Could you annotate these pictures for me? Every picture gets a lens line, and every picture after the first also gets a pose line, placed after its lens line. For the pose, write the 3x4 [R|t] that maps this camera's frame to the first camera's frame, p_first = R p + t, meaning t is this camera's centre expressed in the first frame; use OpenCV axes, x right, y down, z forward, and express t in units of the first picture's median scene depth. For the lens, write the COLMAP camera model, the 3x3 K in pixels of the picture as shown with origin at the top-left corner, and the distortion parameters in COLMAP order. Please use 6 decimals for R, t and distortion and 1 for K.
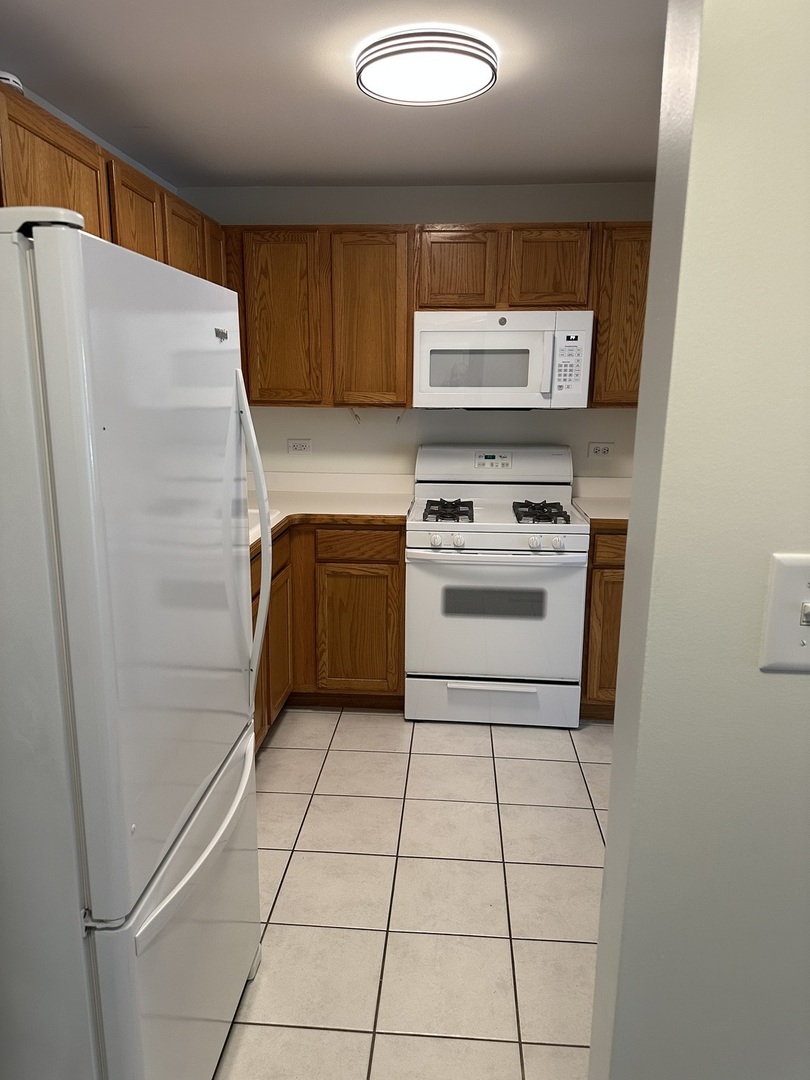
lens RADIAL K [[759.5, 0, 379.3], [0, 759.5, 555.1], [0, 0, 1]] dist [0.067463, -0.080994]
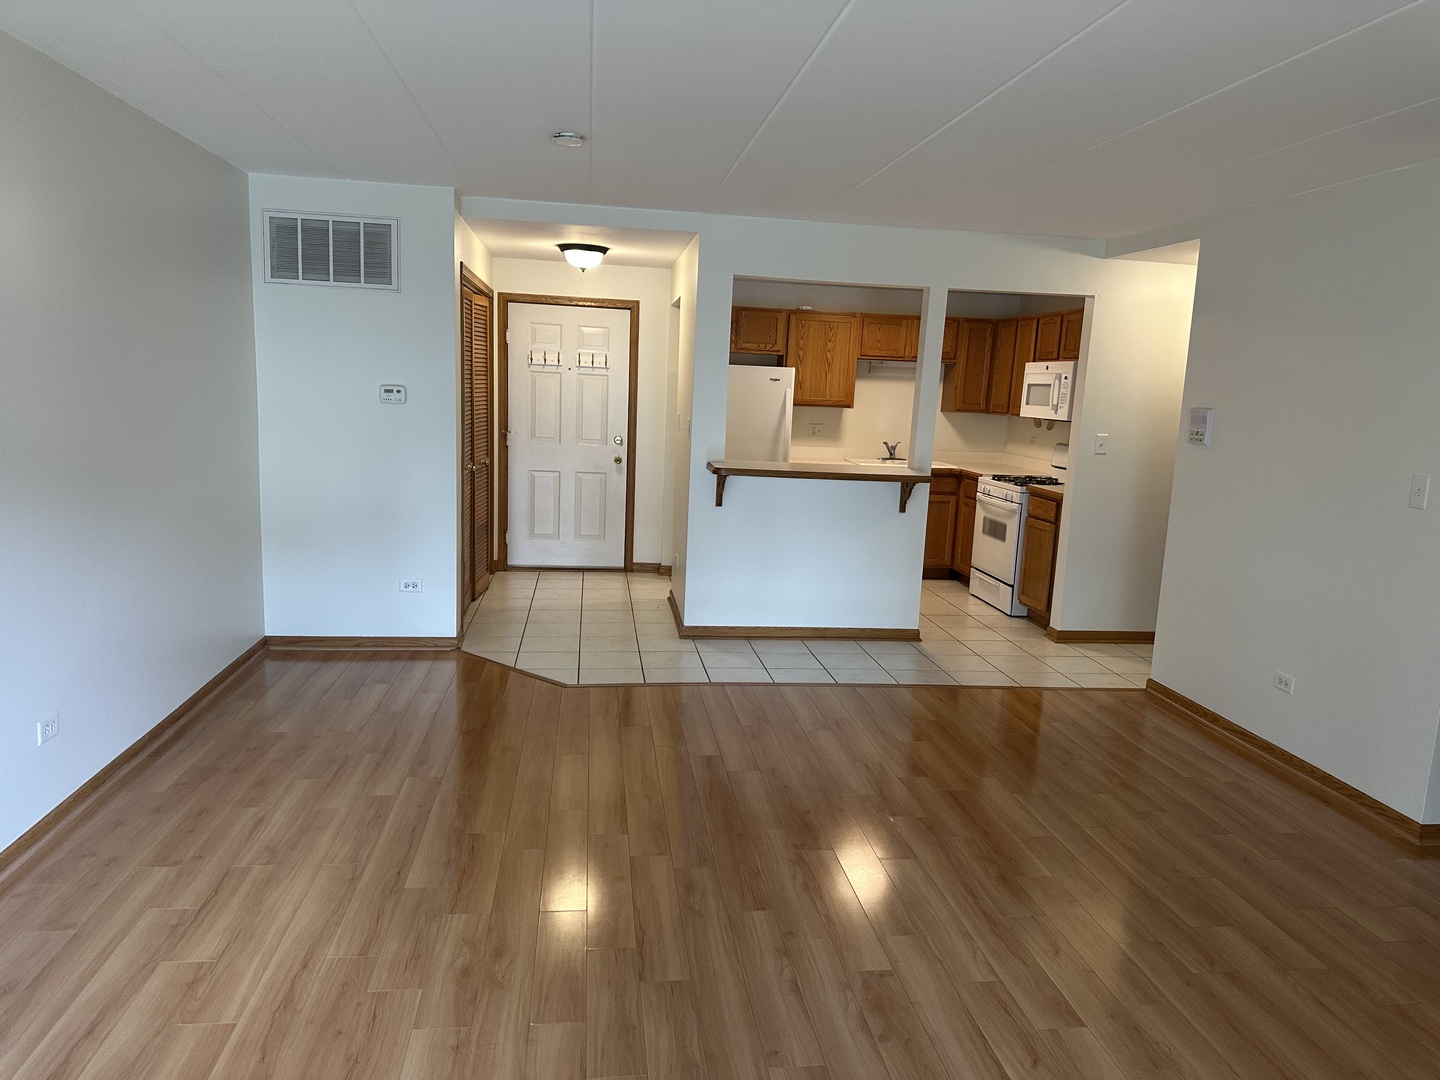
lens RADIAL K [[1012.6, 0, 726.4], [0, 1012.6, 553.1], [0, 0, 1]] dist [0.067463, -0.080994]
pose [[0.222980, 0.164714, -0.960807, 2.195184], [-0.256186, 0.960878, 0.105272, 0.028321], [0.940558, 0.222671, 0.256454, -0.141110]]
